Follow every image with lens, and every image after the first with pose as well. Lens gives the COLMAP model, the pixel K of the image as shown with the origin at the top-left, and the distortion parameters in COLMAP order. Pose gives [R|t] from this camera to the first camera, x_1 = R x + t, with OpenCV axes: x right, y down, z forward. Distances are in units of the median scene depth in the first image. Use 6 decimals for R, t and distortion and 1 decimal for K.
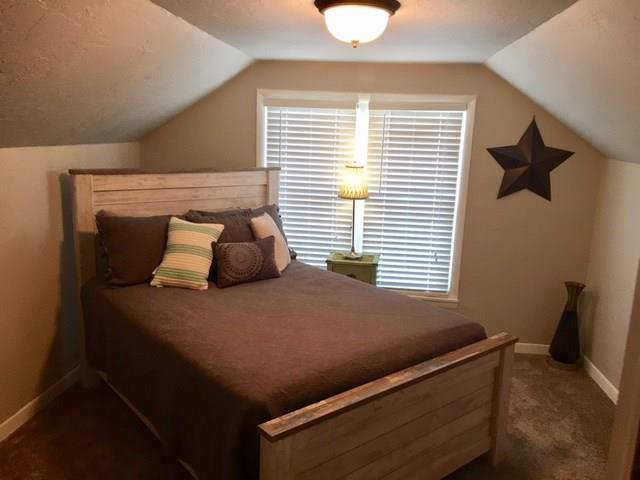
lens RADIAL K [[540.2, 0, 320.0], [0, 540.2, 240.0], [0, 0, 1]] dist [0.064862, 0.000691]
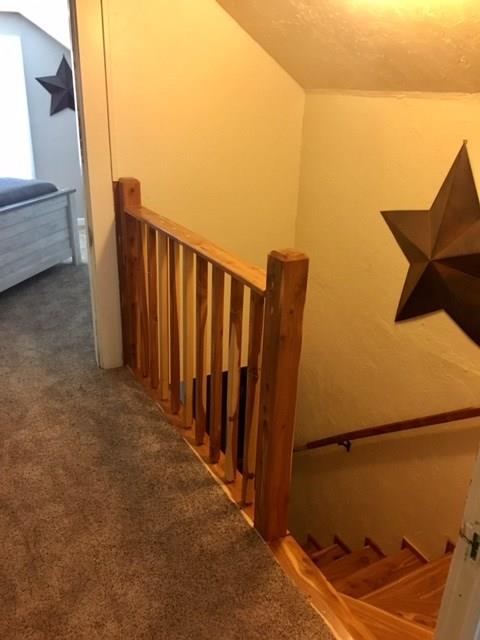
lens RADIAL K [[540.2, 0, 240.0], [0, 540.2, 320.0], [0, 0, 1]] dist [0.064862, 0.000691]
pose [[0.813169, -0.232393, 0.533620, -0.256433], [0.104248, 0.960156, 0.259291, 0.181733], [-0.572616, -0.155219, 0.804996, -0.827538]]
